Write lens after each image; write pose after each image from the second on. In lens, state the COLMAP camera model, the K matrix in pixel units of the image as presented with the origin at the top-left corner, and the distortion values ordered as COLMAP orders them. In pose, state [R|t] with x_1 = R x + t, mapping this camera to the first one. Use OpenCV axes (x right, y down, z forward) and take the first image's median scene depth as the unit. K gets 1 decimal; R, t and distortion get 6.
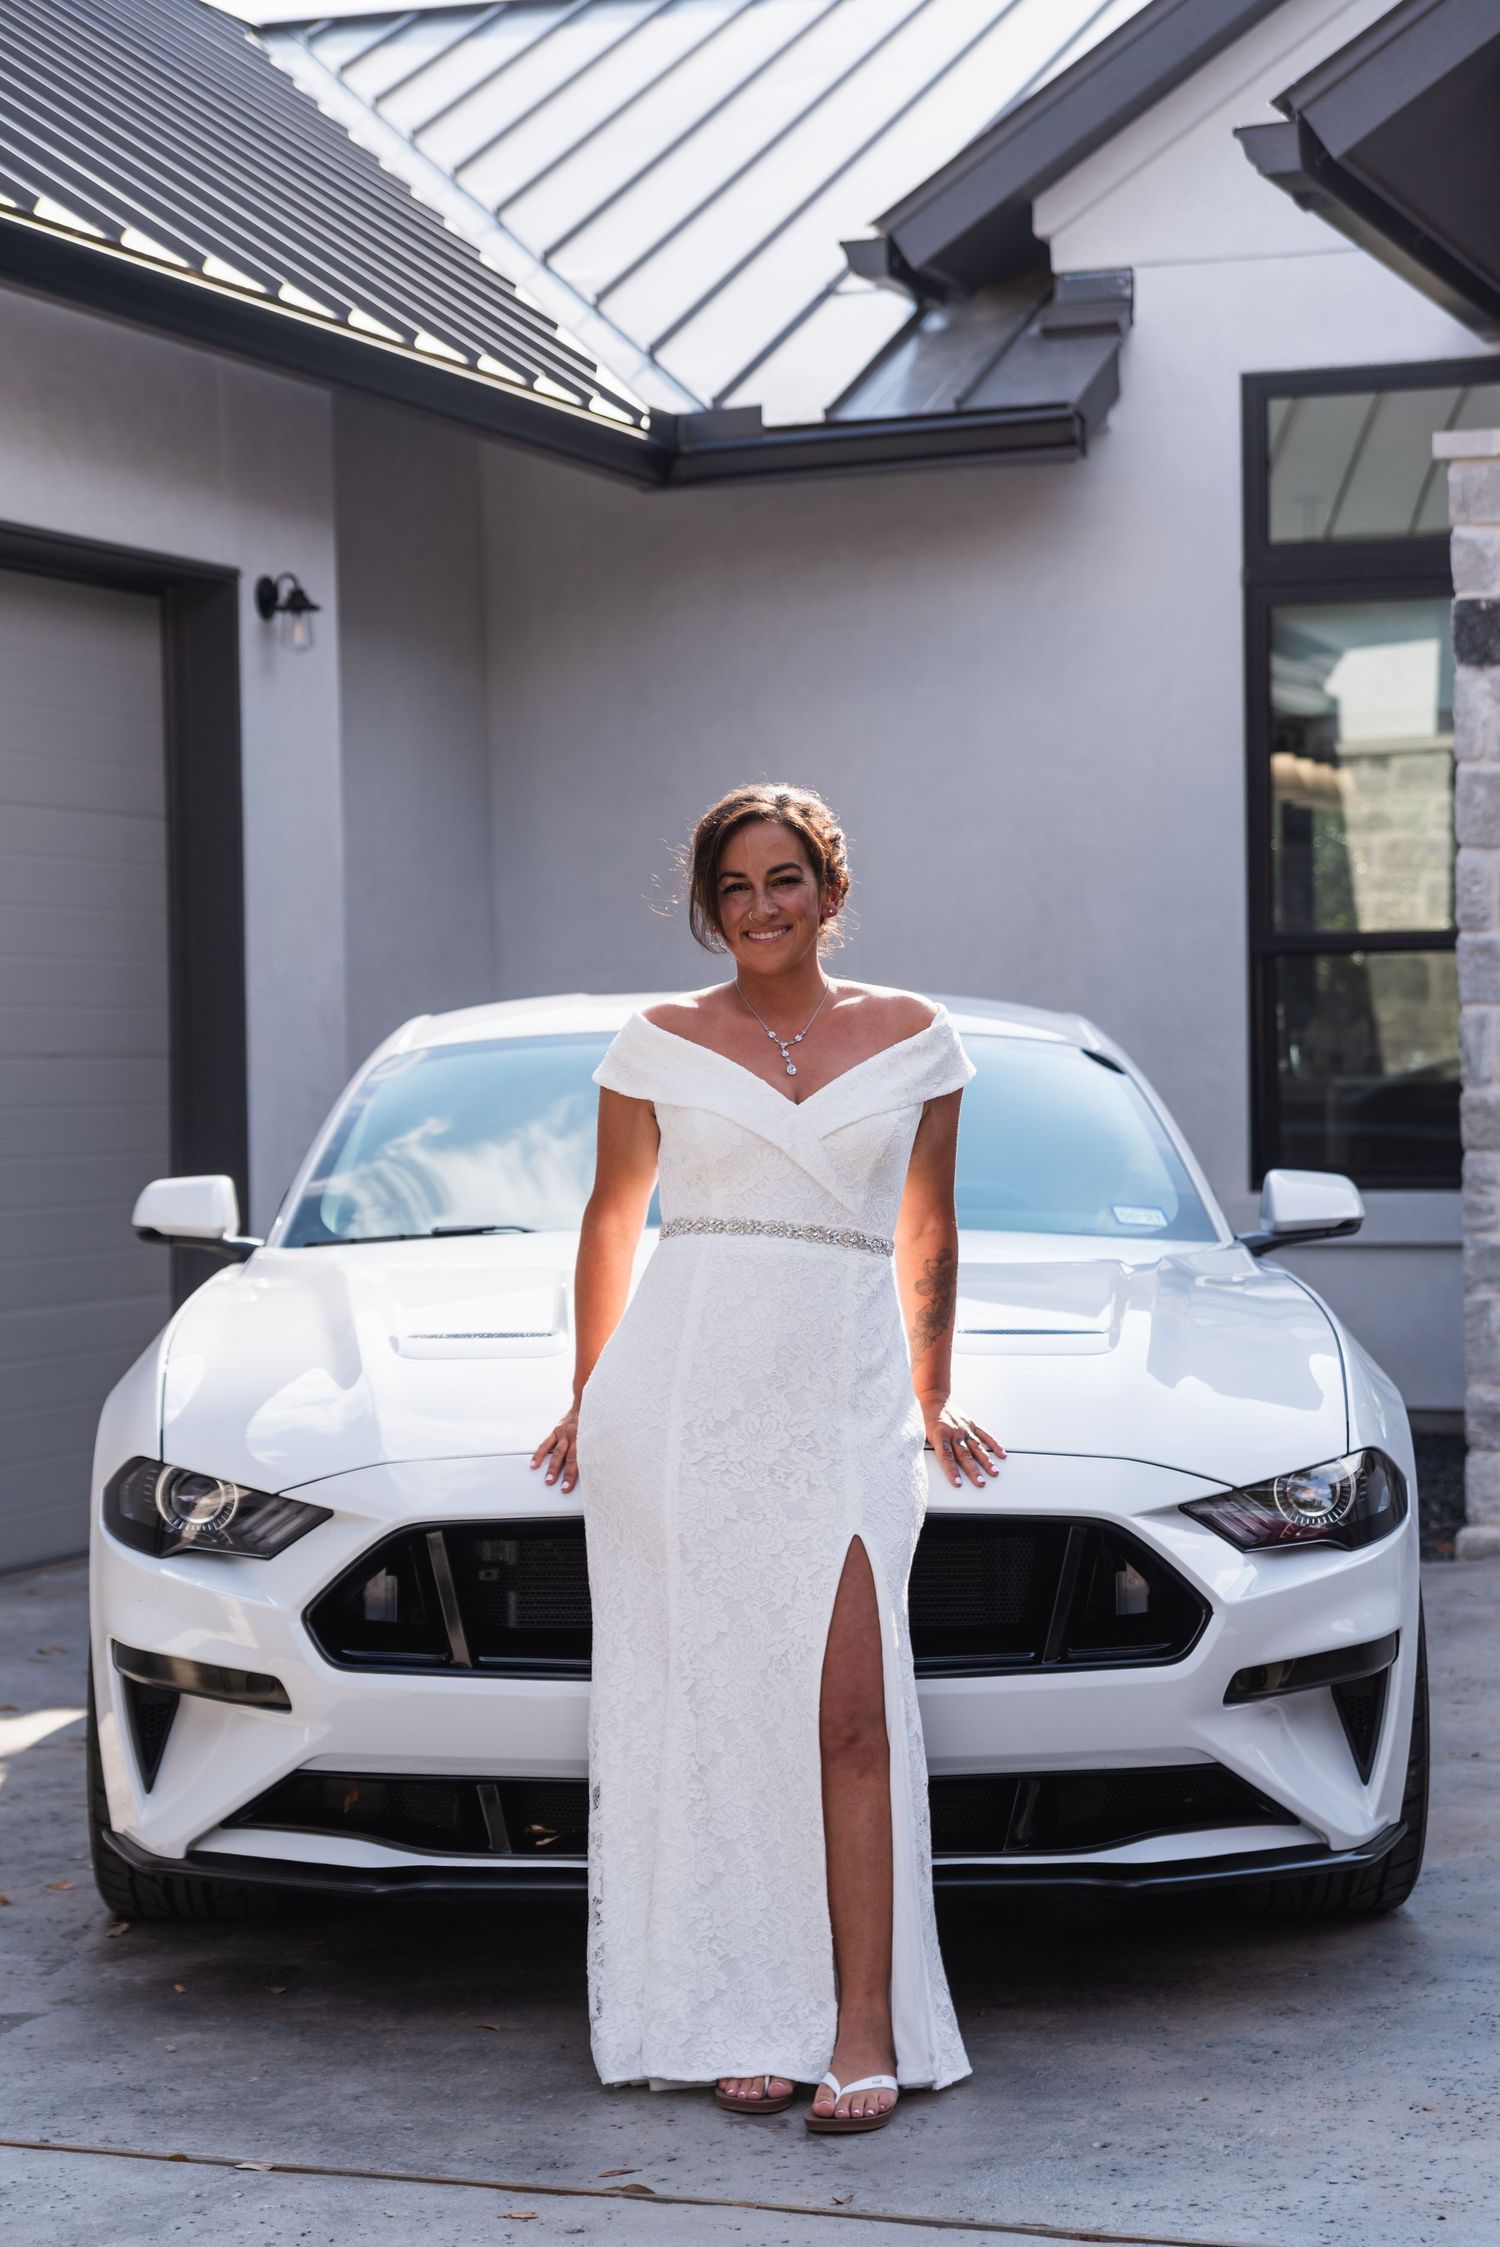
lens RADIAL K [[4606.2, 0, 749.7], [0, 4606.2, 1118.0], [0, 0, 1]] dist [-0.061691, 0.000000]
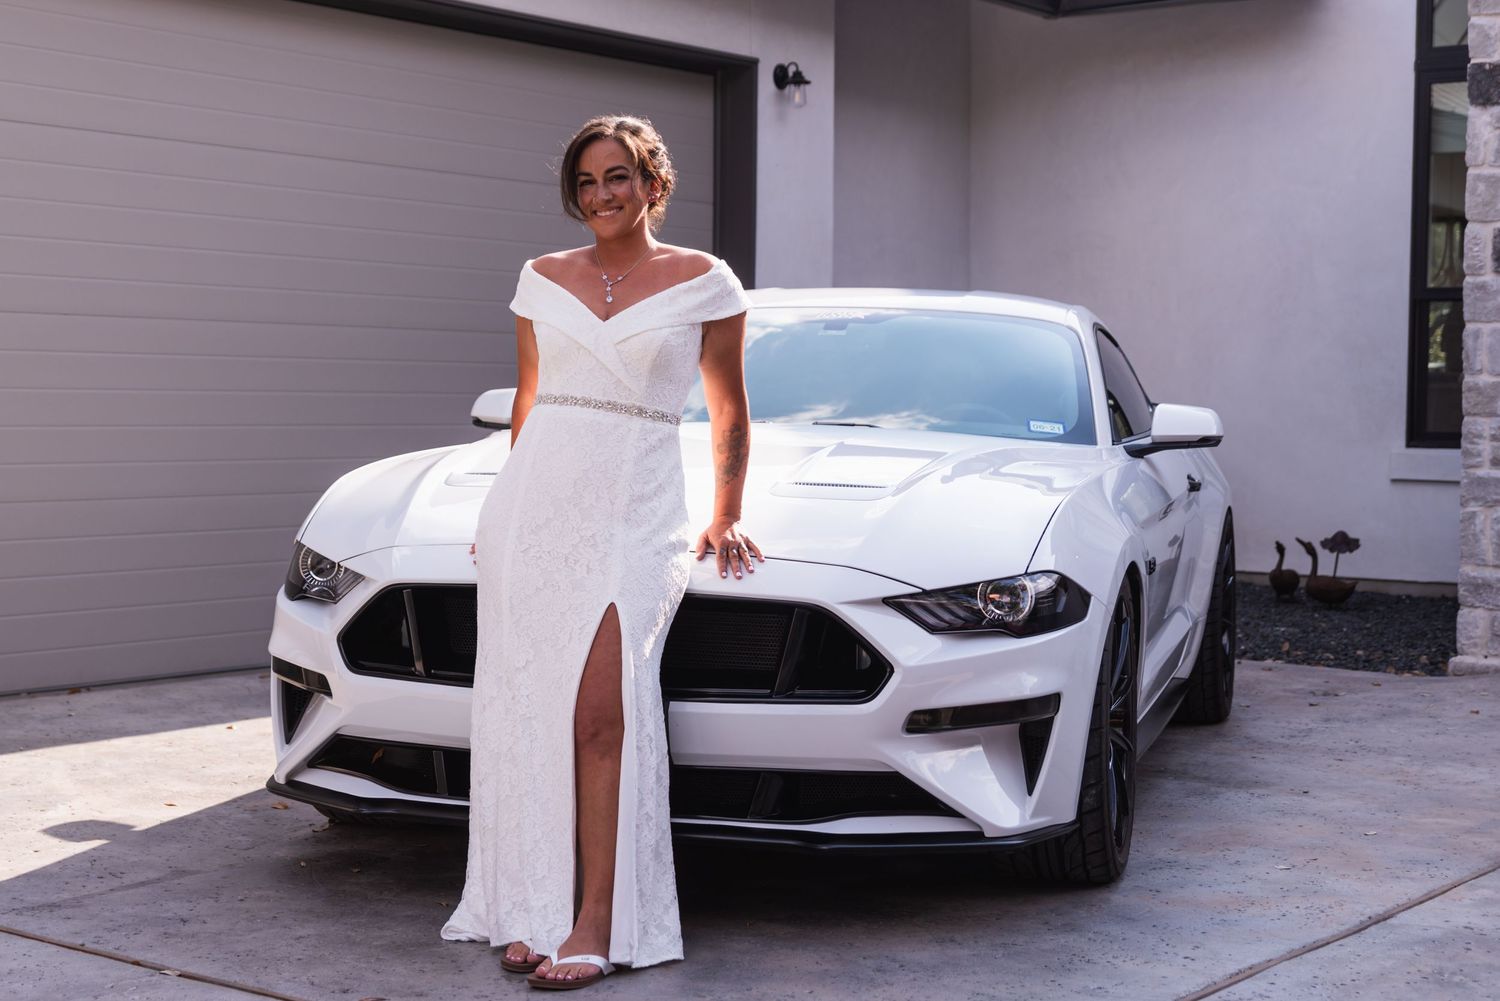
lens RADIAL K [[2443.7, 0, 750.1], [0, 2443.7, 506.2], [0, 0, 1]] dist [-0.071342, 0.000000]
pose [[0.952628, 0.039351, -0.301582, 0.293124], [-0.030293, 0.998940, 0.034657, 0.027694], [0.302627, -0.023880, 0.952810, 0.229687]]
